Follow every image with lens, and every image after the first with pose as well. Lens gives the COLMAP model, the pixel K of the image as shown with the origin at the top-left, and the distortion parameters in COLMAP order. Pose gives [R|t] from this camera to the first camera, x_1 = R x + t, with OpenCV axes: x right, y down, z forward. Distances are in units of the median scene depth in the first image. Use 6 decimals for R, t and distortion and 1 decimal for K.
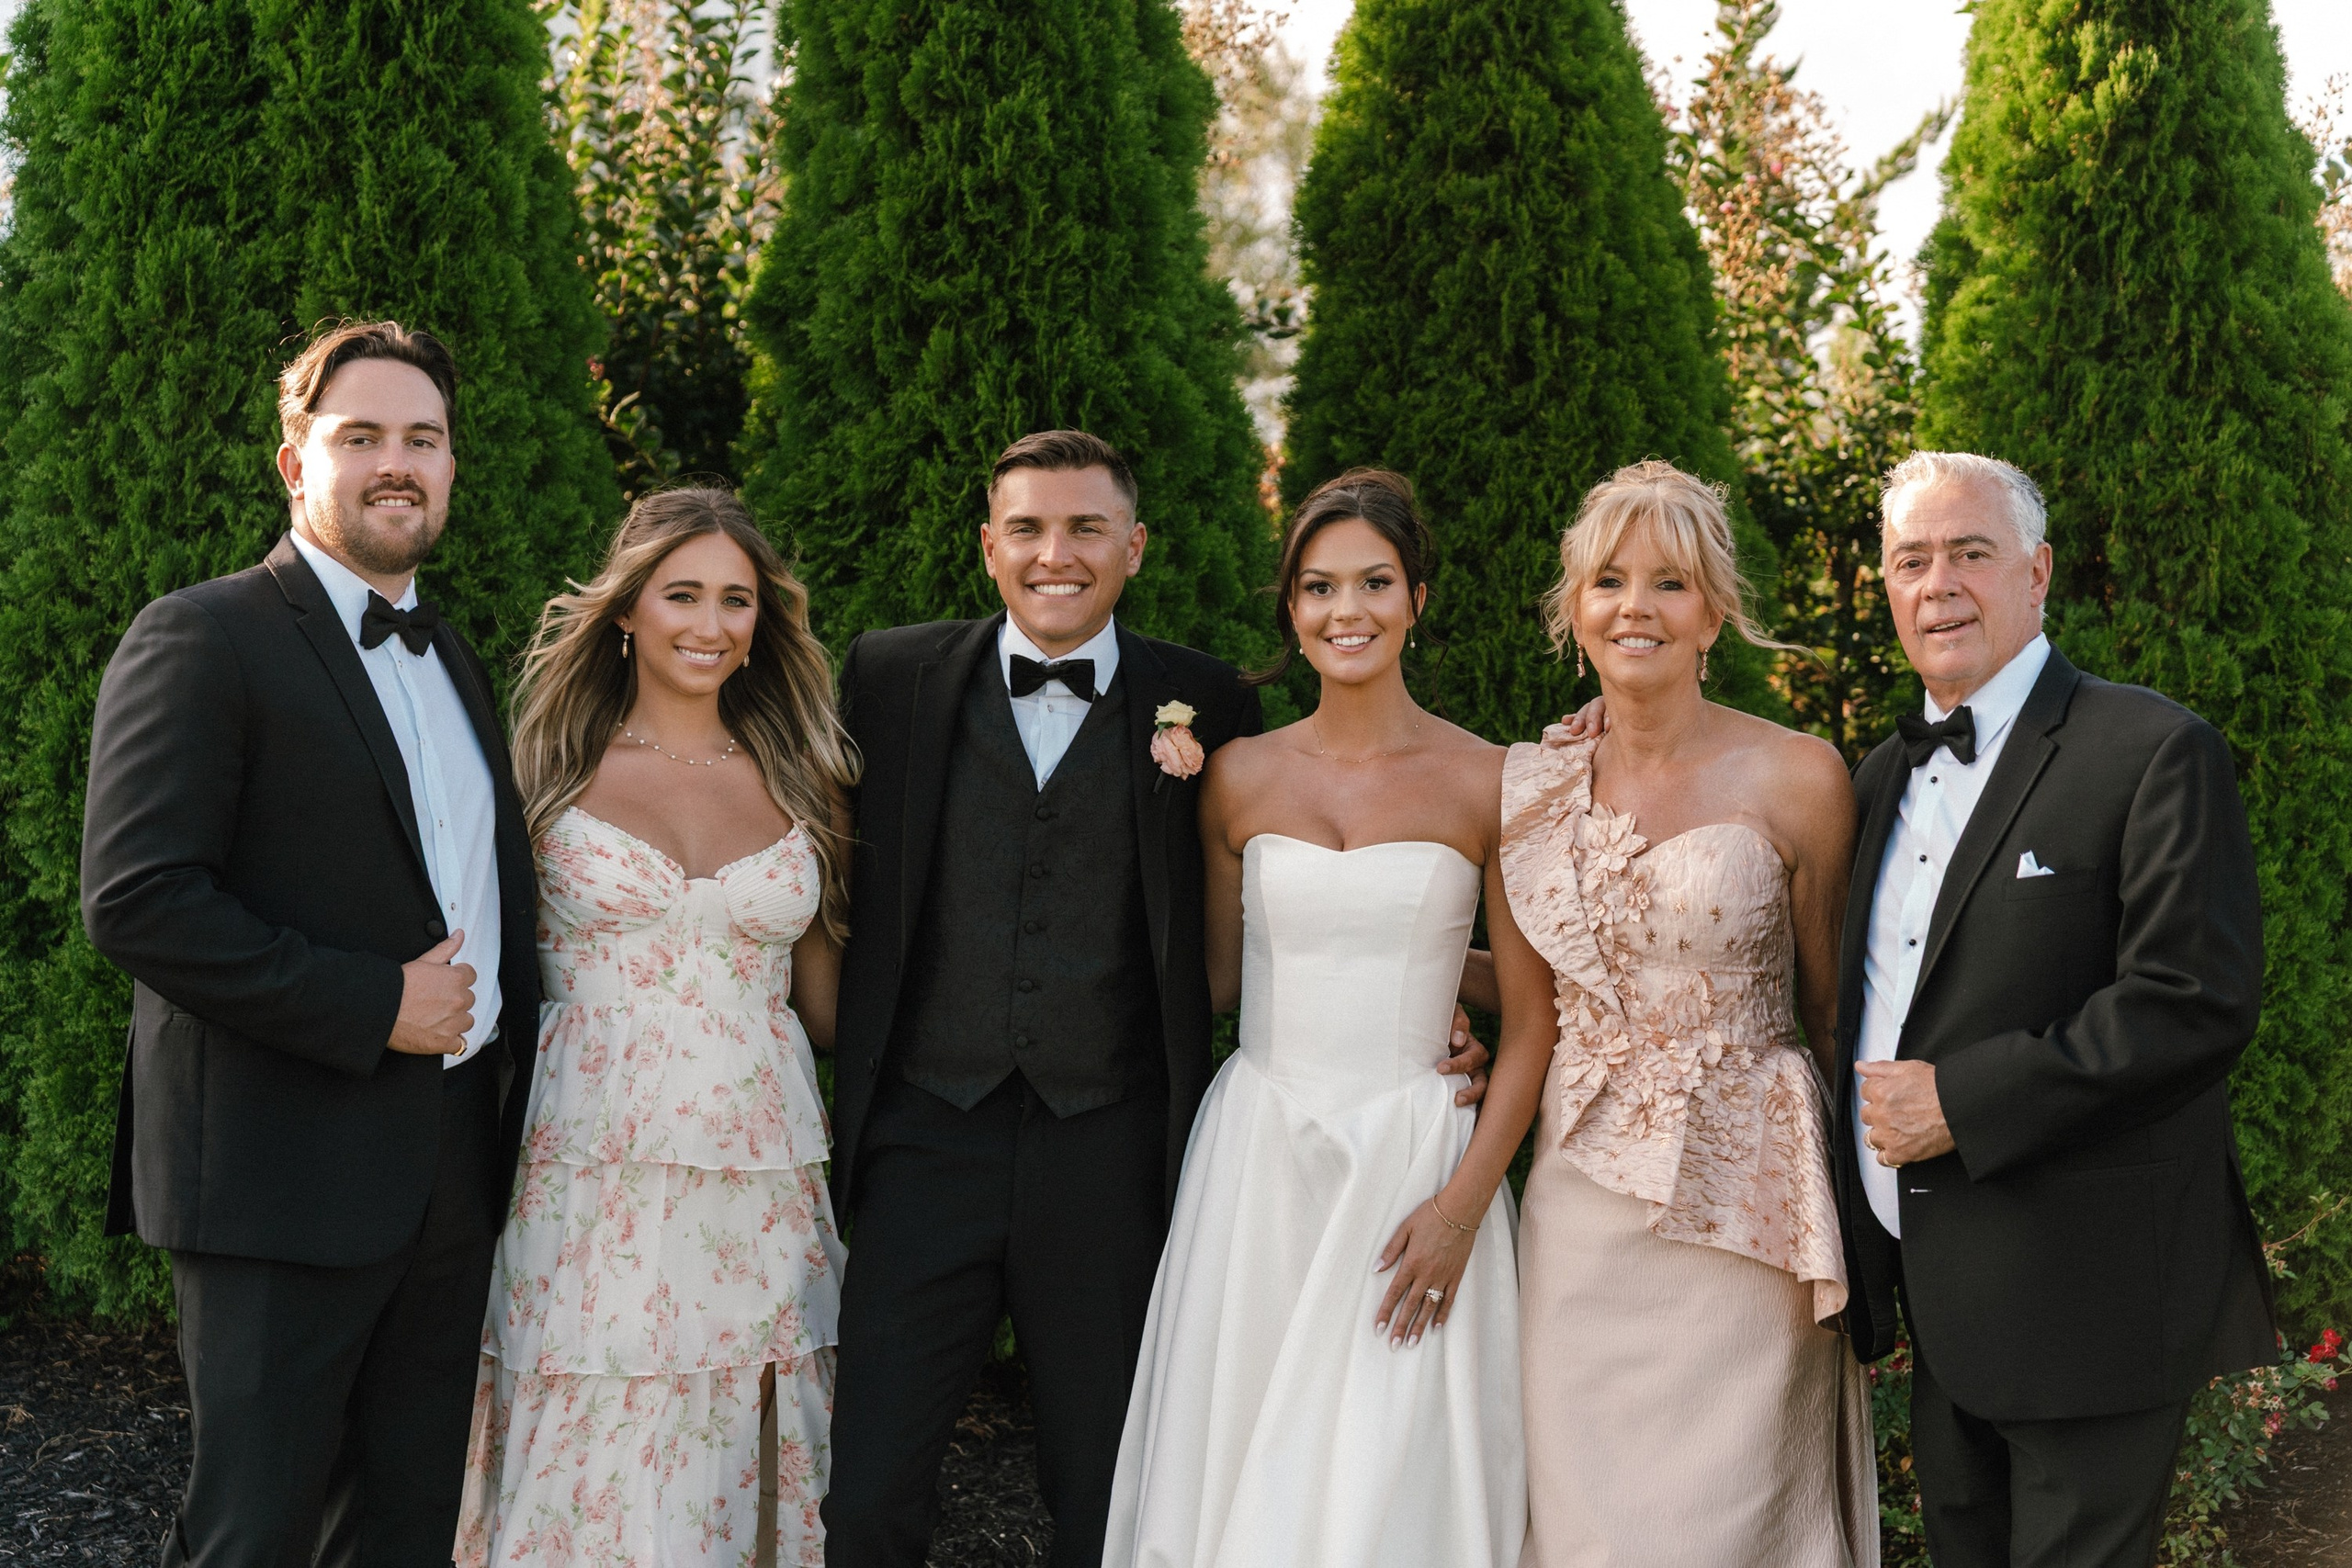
lens RADIAL K [[3541.7, 0, 1180.4], [0, 3541.7, 768.2], [0, 0, 1]] dist [0.000265, 0.004223]
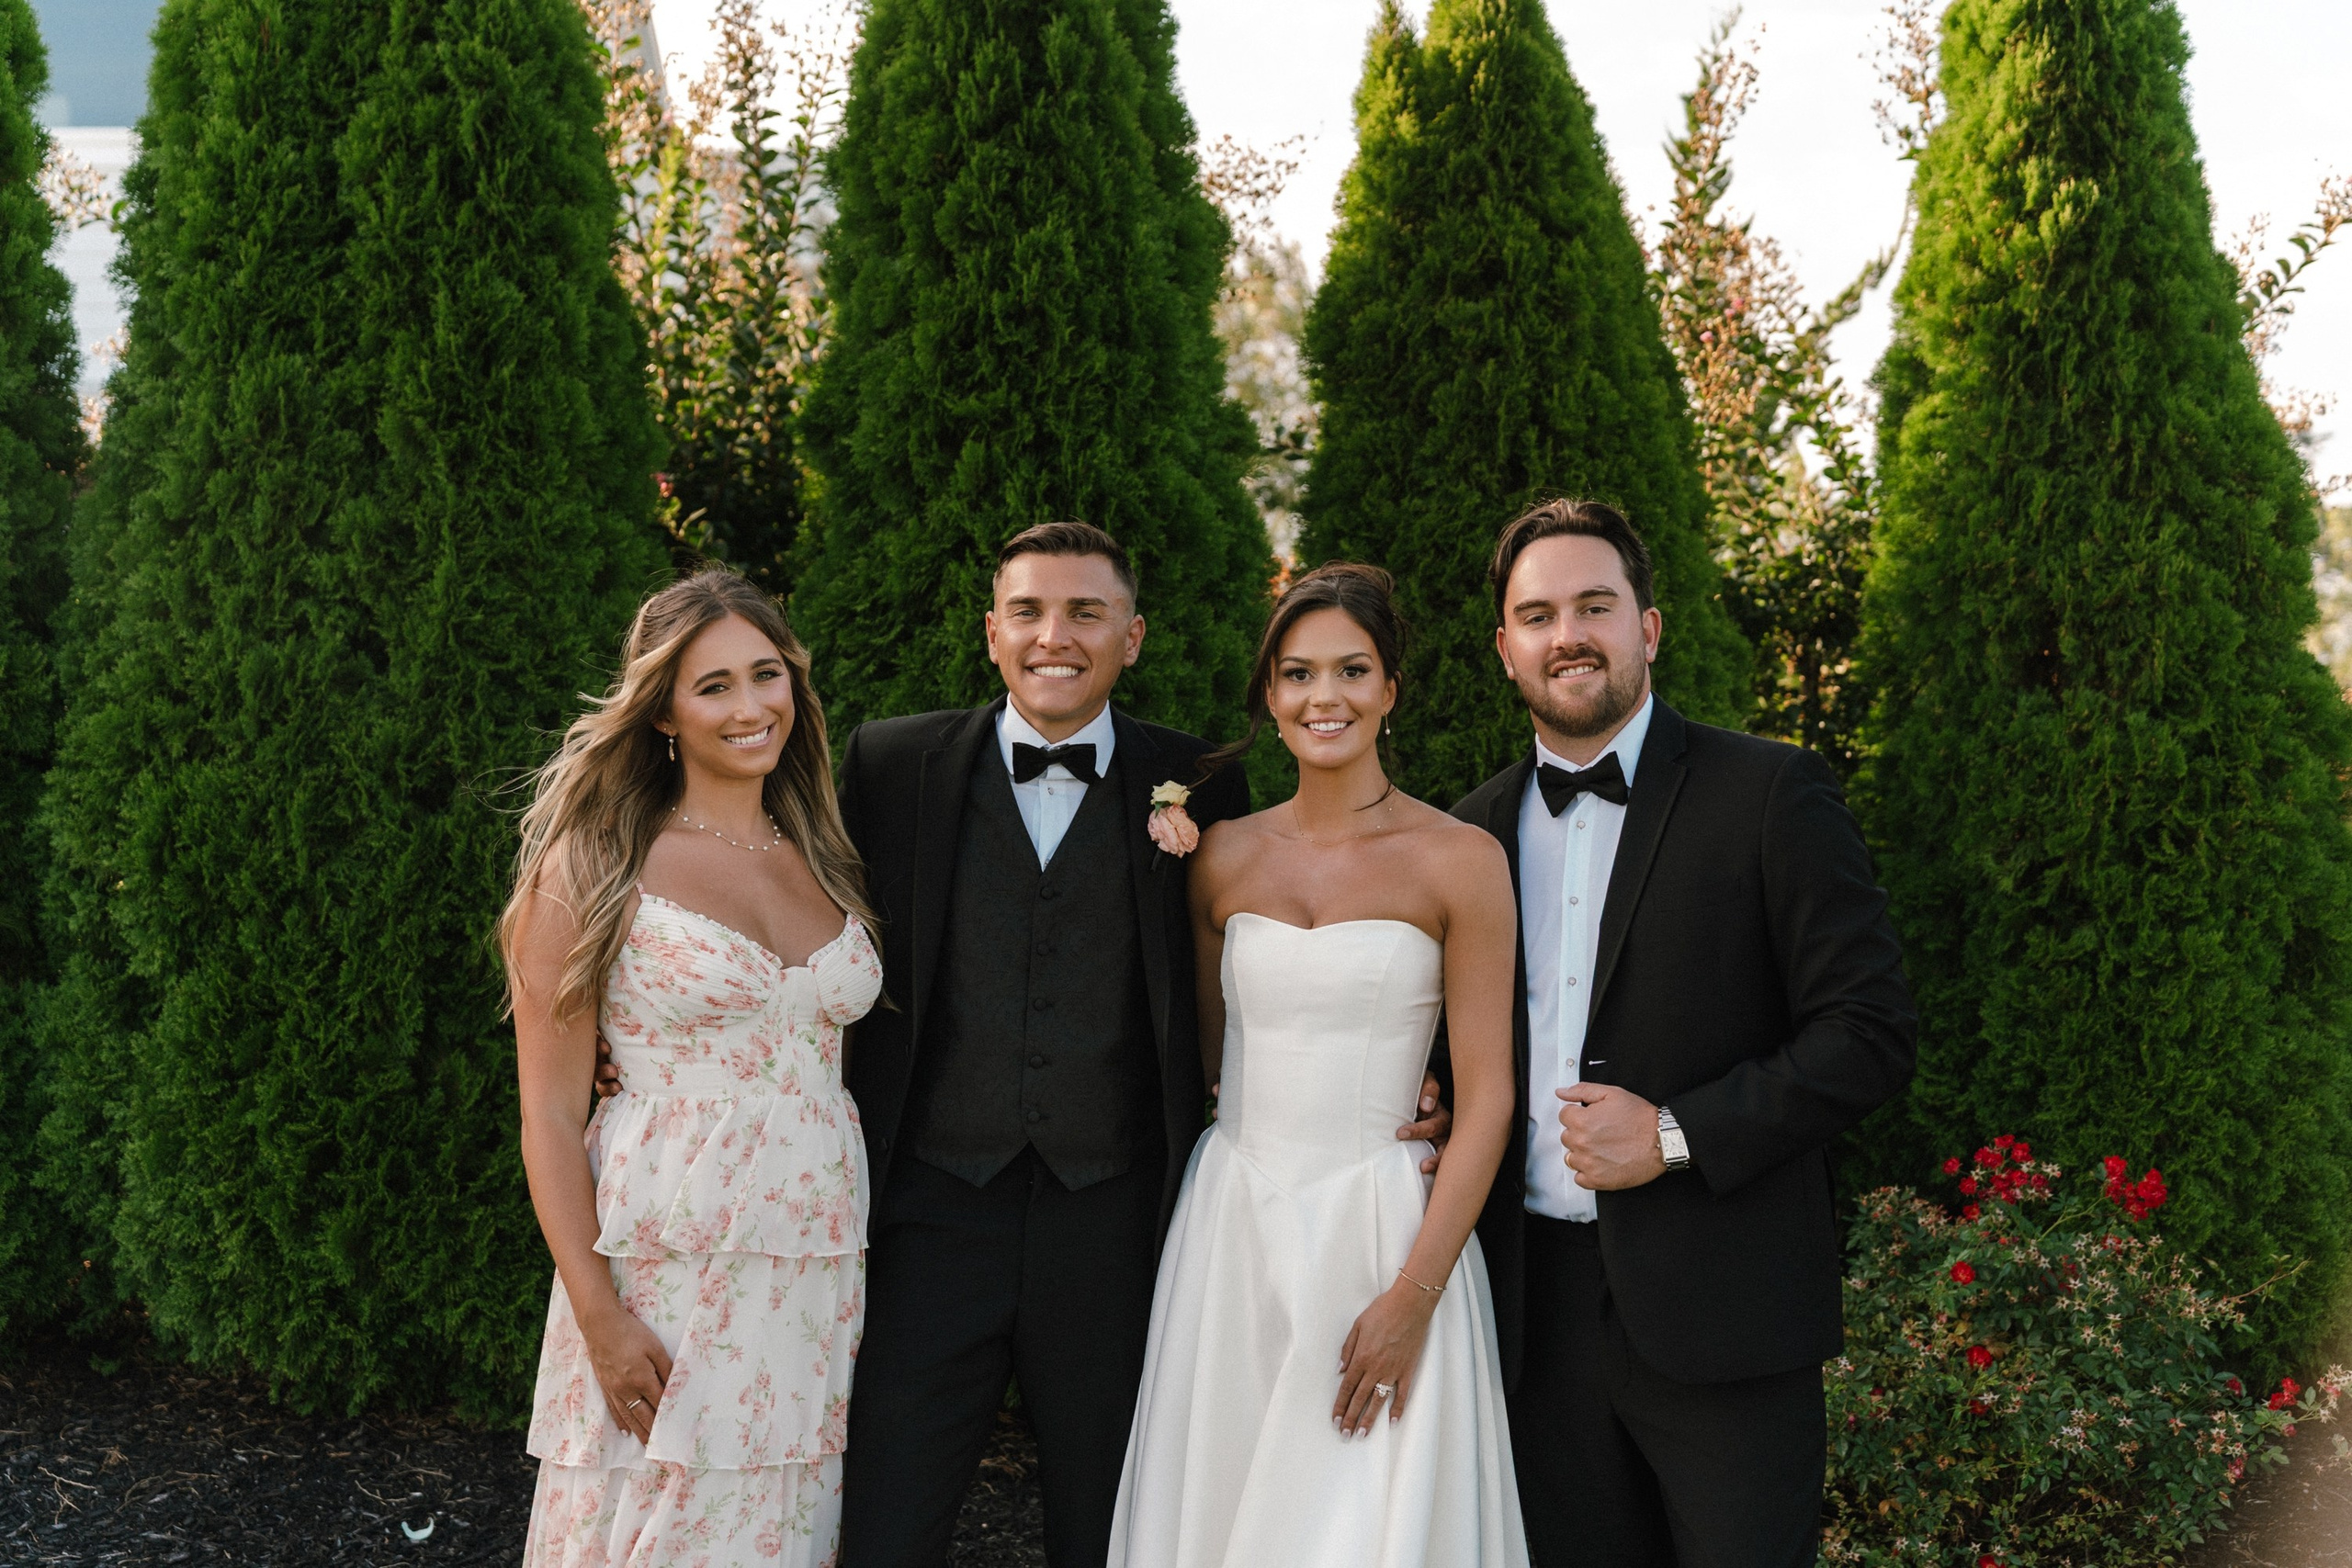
lens RADIAL K [[2962.7, 0, 1182.1], [0, 2962.7, 771.4], [0, 0, 1]] dist [0.005087, -0.021294]
pose [[0.999800, -0.005626, -0.019168, 0.012960], [0.005131, 0.999654, -0.025800, -0.000215], [0.019307, 0.025697, 0.999483, 0.099389]]
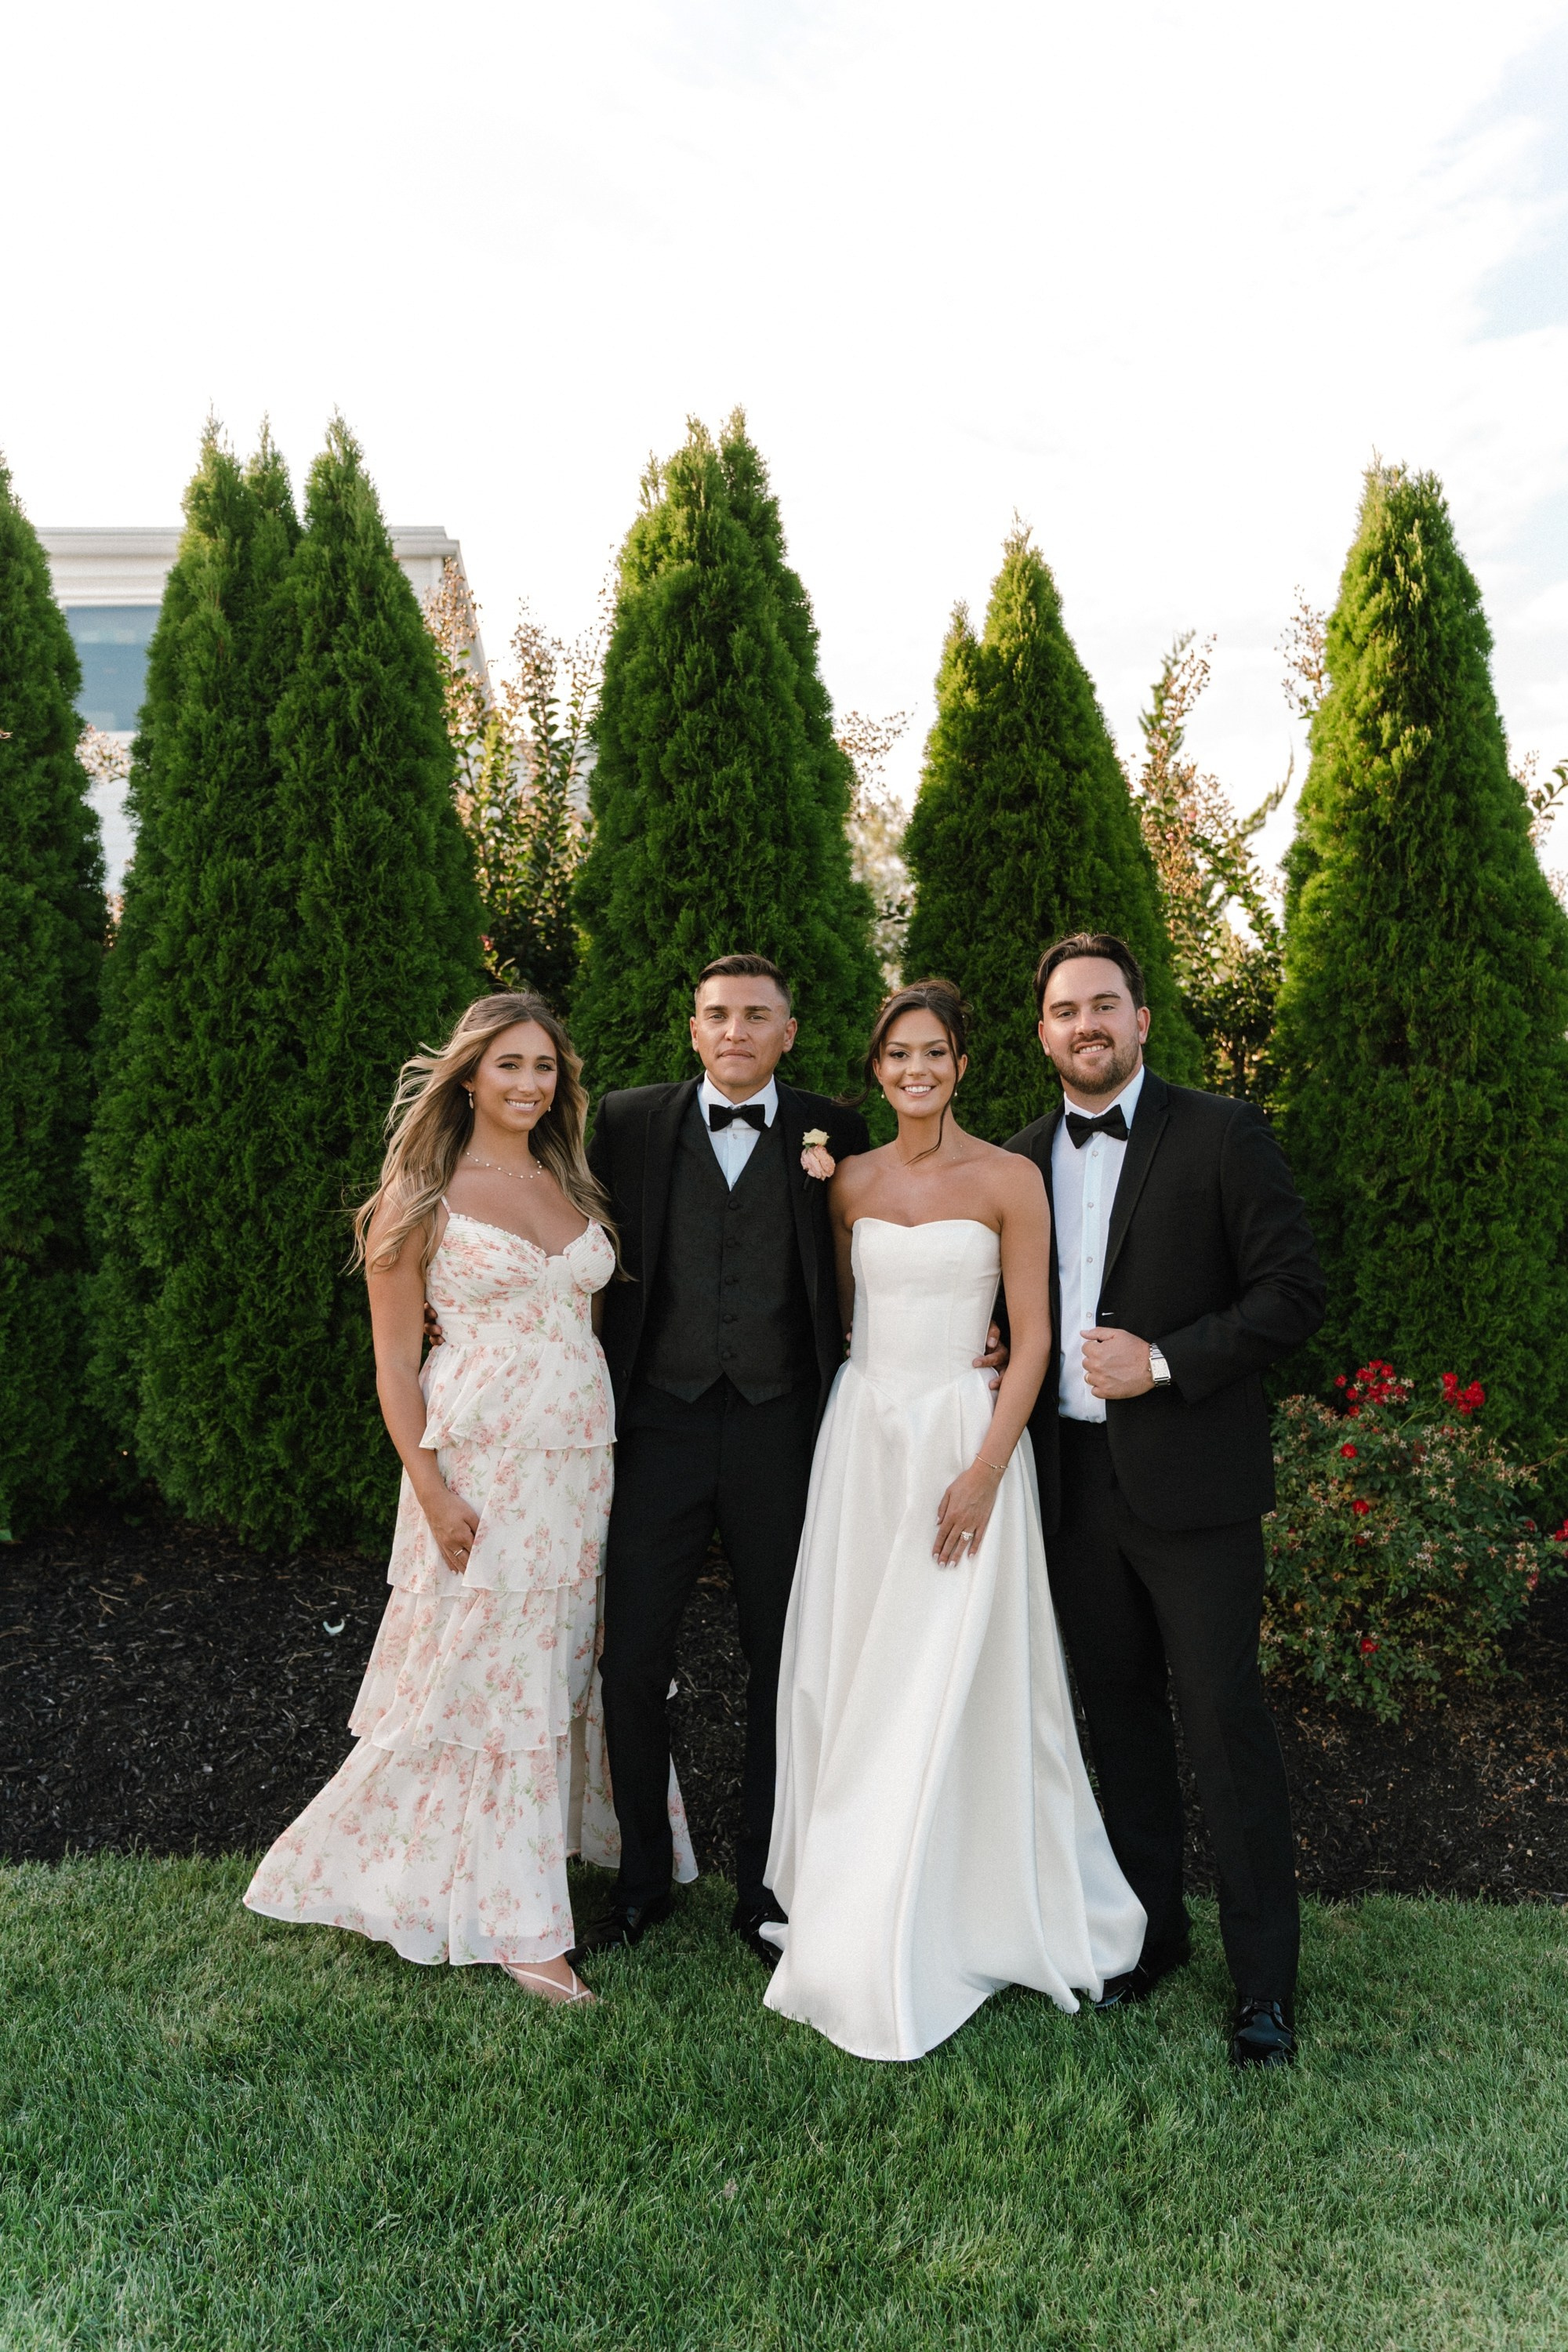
lens RADIAL K [[1854.0, 0, 790.0], [0, 1854.0, 1181.2], [0, 0, 1]] dist [-0.004440, -0.003380]
pose [[0.999018, -0.015828, -0.041383, 0.013200], [0.015833, 0.999875, -0.000196, 0.001982], [0.041381, -0.000459, 0.999143, 0.143903]]
